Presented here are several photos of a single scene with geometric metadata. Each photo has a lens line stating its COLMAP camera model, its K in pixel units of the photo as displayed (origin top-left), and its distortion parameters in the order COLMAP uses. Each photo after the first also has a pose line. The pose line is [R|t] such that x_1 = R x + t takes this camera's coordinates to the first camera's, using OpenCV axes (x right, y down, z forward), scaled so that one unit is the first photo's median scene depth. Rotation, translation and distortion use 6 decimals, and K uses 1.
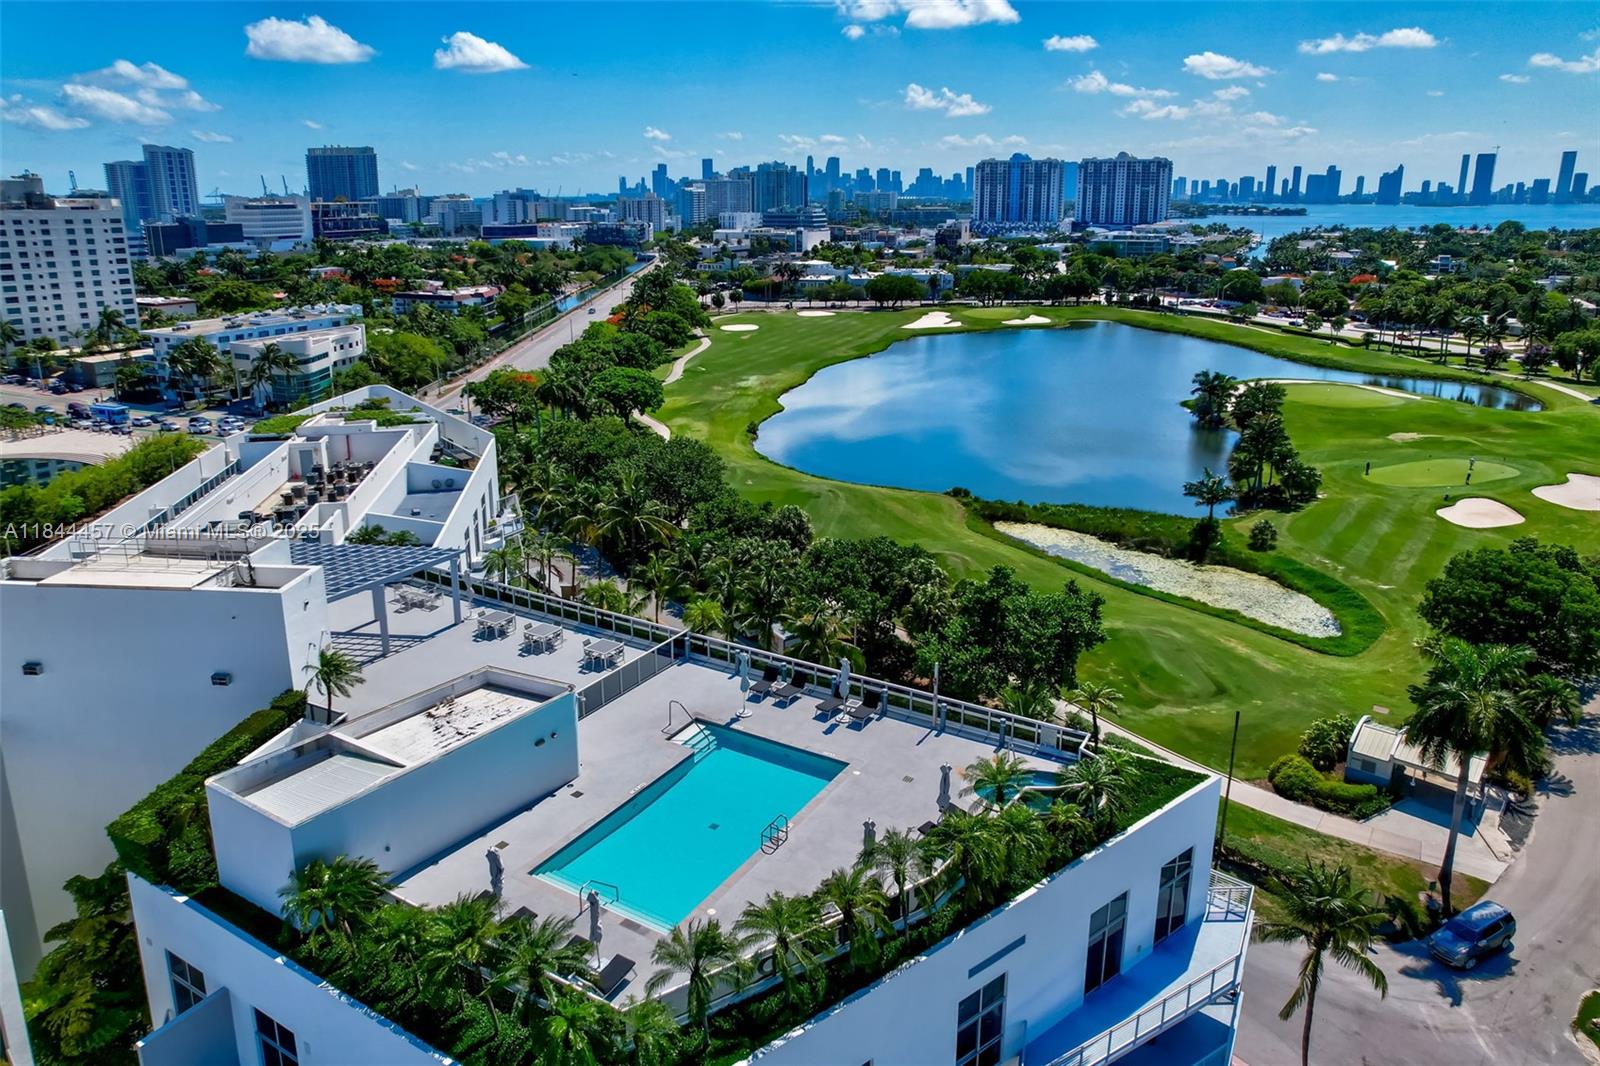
lens RADIAL K [[1059.8, 0, 801.1], [0, 1059.8, 446.8], [0, 0, 1]] dist [-0.064284, 0.064272]
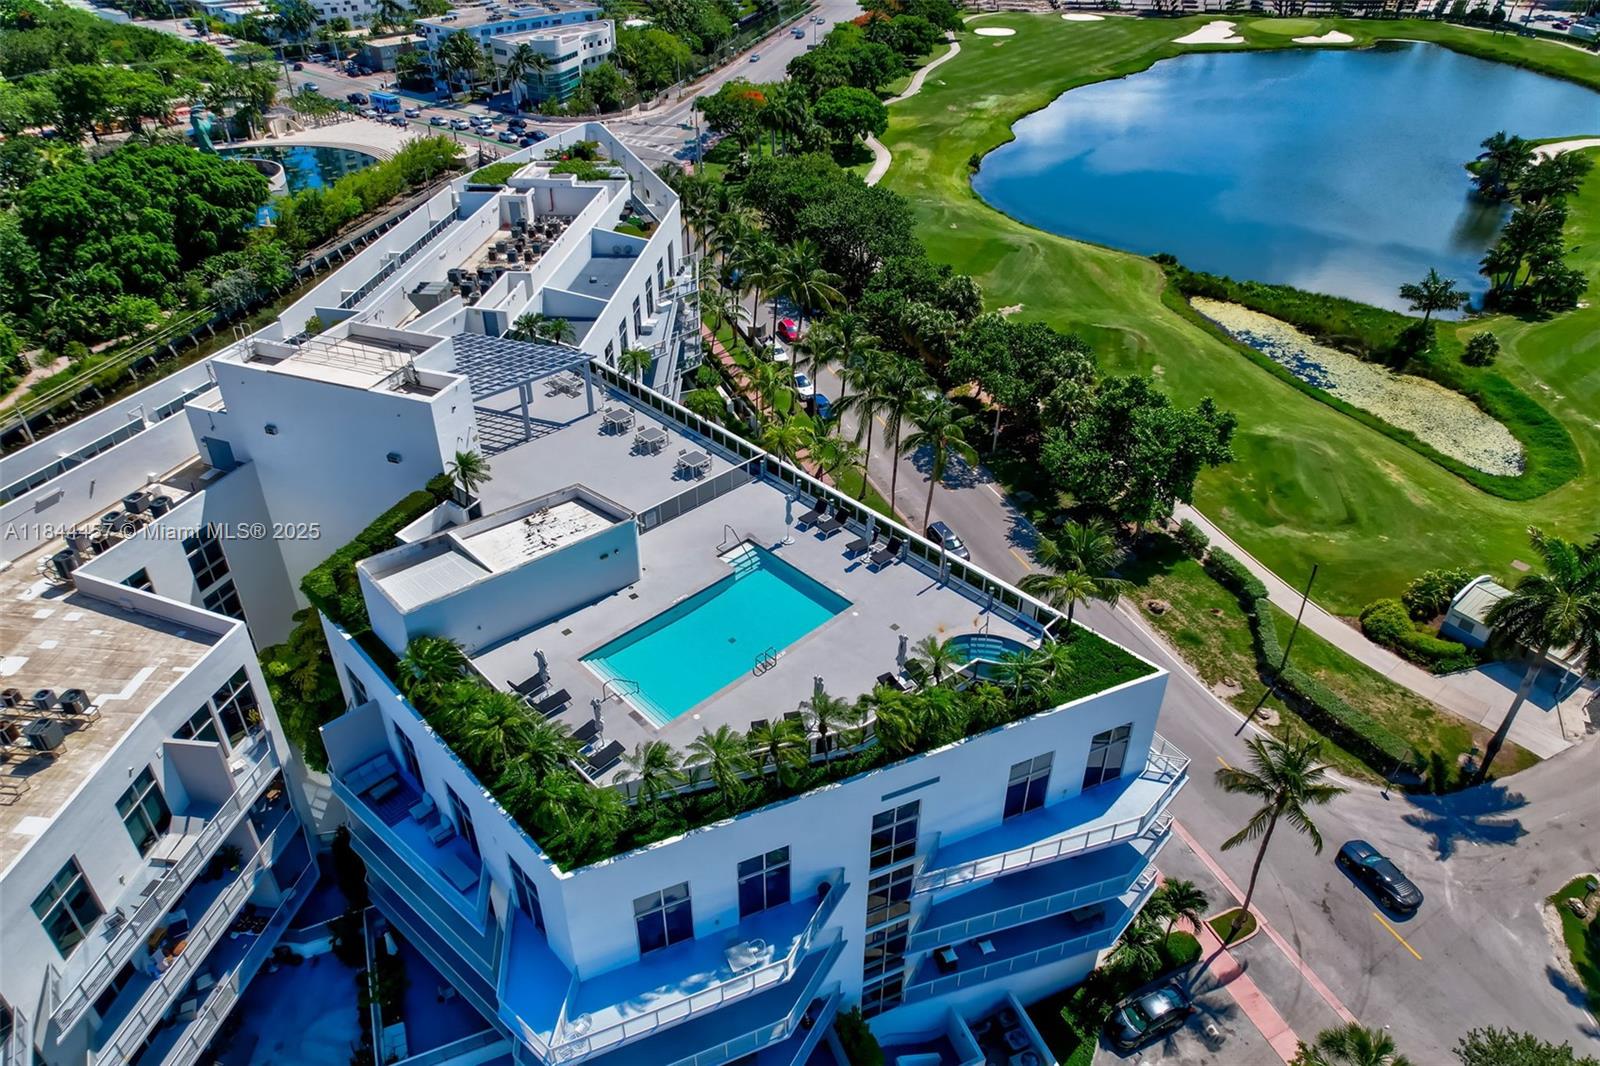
lens RADIAL K [[1053.8, 0, 807.4], [0, 1053.8, 444.1], [0, 0, 1]] dist [-0.066987, 0.079014]
pose [[0.968487, 0.132349, -0.210990, 0.094050], [-0.066000, 0.953221, 0.294981, -0.093869], [0.240161, -0.271760, 0.931917, -0.033770]]
